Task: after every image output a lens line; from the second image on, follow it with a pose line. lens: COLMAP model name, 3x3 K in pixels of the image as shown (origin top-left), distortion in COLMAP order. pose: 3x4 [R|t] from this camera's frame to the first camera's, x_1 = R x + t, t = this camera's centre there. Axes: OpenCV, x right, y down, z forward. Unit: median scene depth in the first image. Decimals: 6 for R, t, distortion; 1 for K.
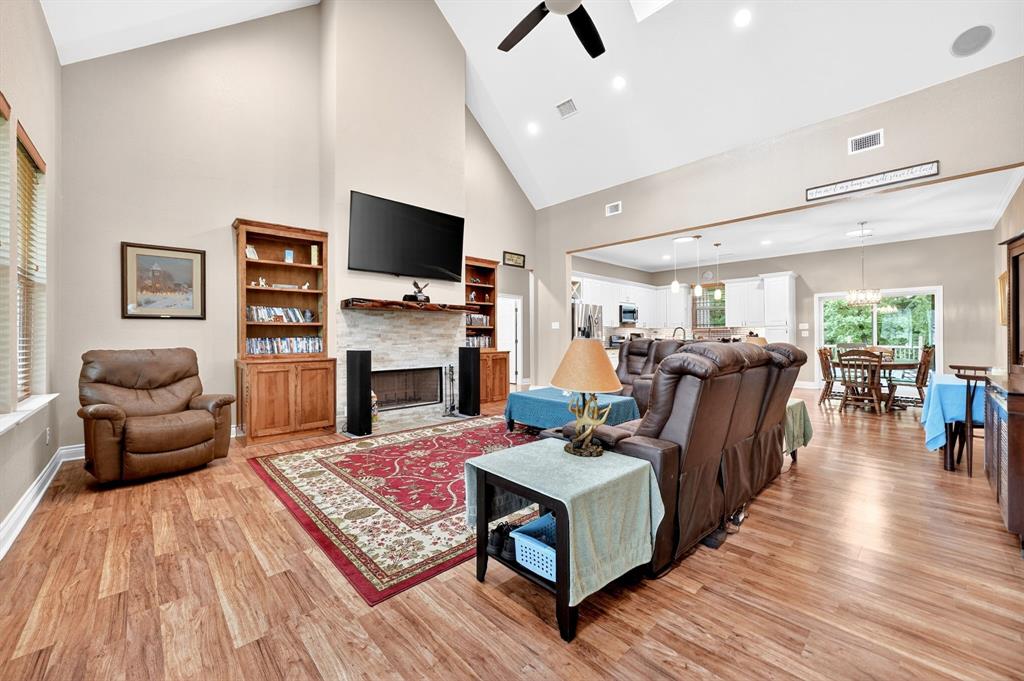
lens RADIAL K [[399.1, 0, 510.5], [0, 399.1, 338.7], [0, 0, 1]] dist [-0.010174, 0.002202]
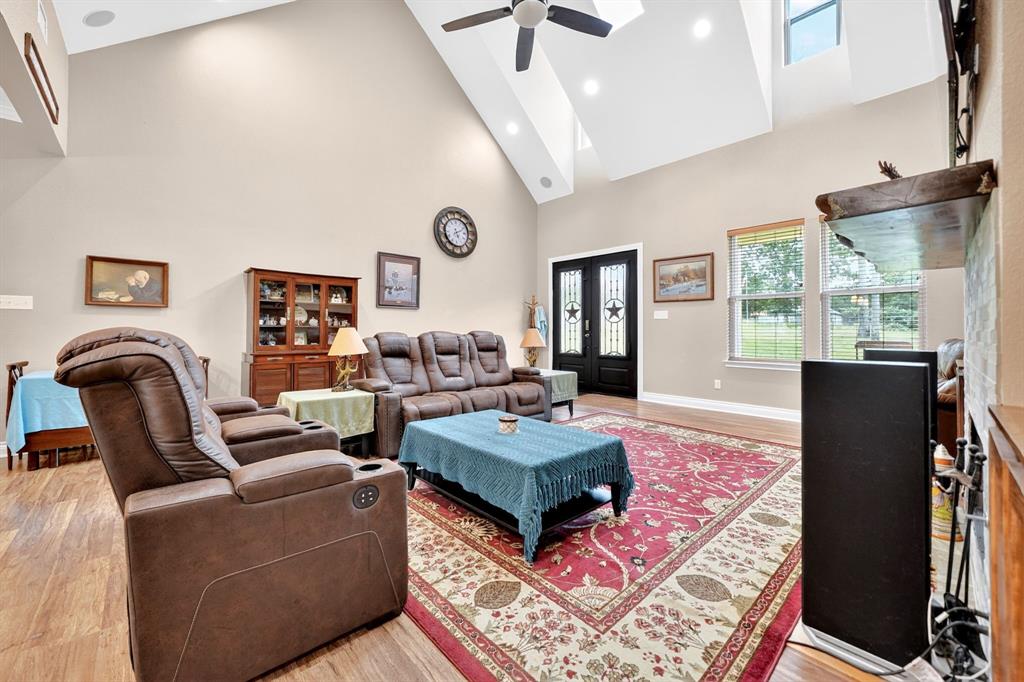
lens RADIAL K [[399.1, 0, 509.3], [0, 399.1, 332.0], [0, 0, 1]] dist [-0.010174, 0.002202]
pose [[-0.999992, 0.002767, 0.002907, 0.171100], [0.002778, 0.999989, 0.003828, 0.002908], [-0.002896, 0.003836, -0.999988, 1.882939]]
